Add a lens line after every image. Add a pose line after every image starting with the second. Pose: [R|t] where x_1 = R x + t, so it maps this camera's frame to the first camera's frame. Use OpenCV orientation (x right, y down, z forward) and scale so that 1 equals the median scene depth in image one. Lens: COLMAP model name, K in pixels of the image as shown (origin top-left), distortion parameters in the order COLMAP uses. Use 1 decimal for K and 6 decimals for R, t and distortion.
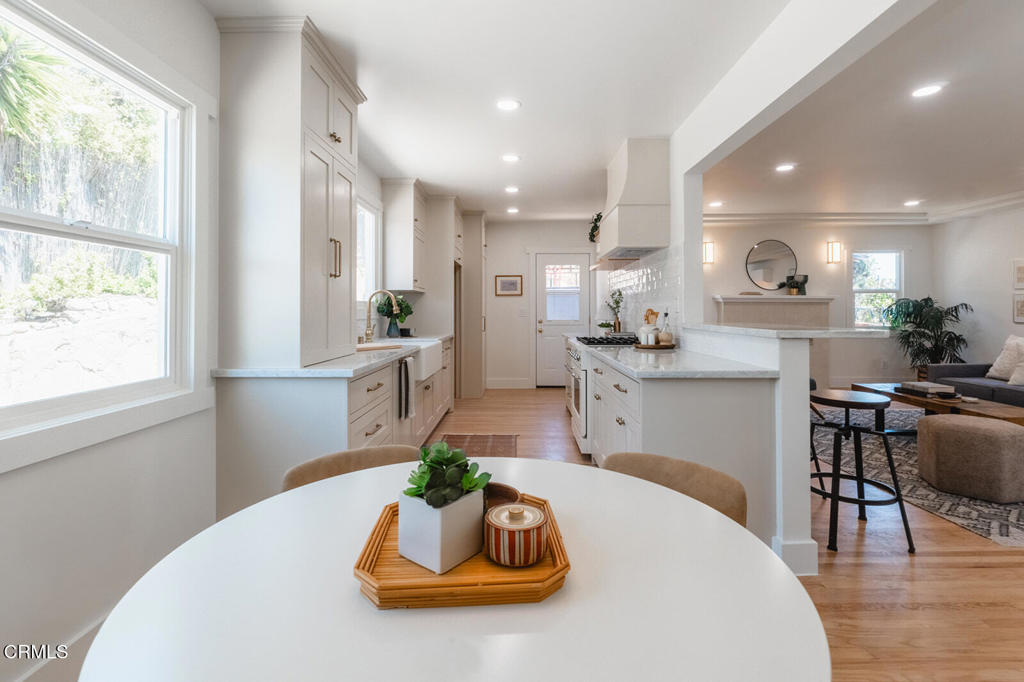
lens RADIAL K [[477.0, 0, 511.9], [0, 477.0, 306.3], [0, 0, 1]] dist [-0.008459, 0.000362]
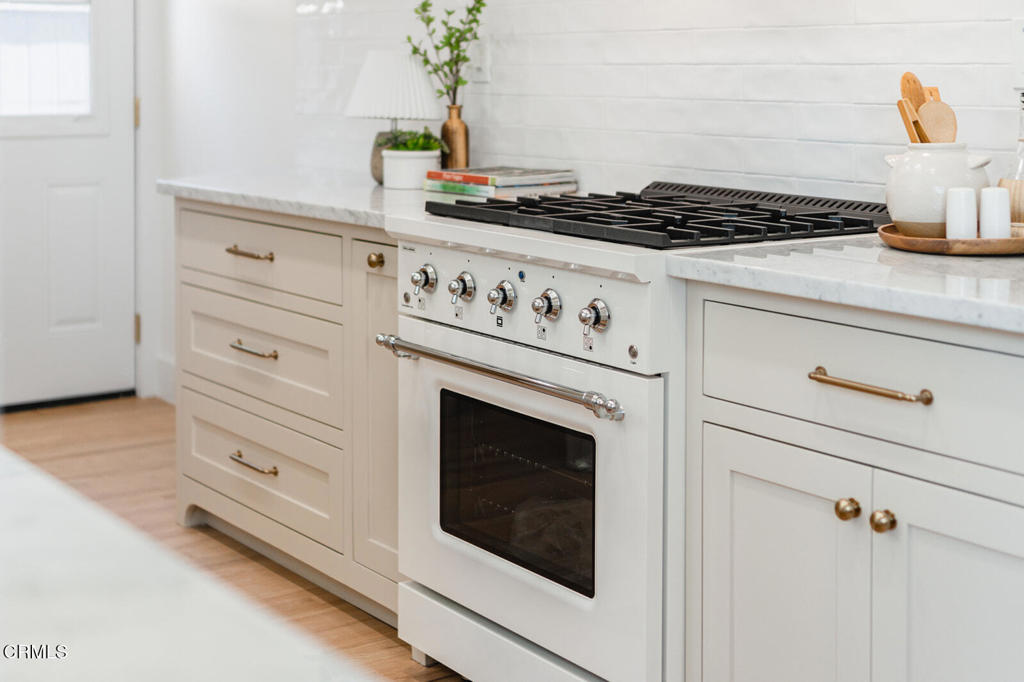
lens RADIAL K [[1564.4, 0, 512.5], [0, 1564.4, 138.5], [0, 0, 1]] dist [0.031215, 0.026398]
pose [[0.804928, -0.021958, 0.592966, -0.200396], [-0.008750, 0.998767, 0.048863, 0.001331], [-0.593308, -0.044520, 0.803743, 0.349936]]
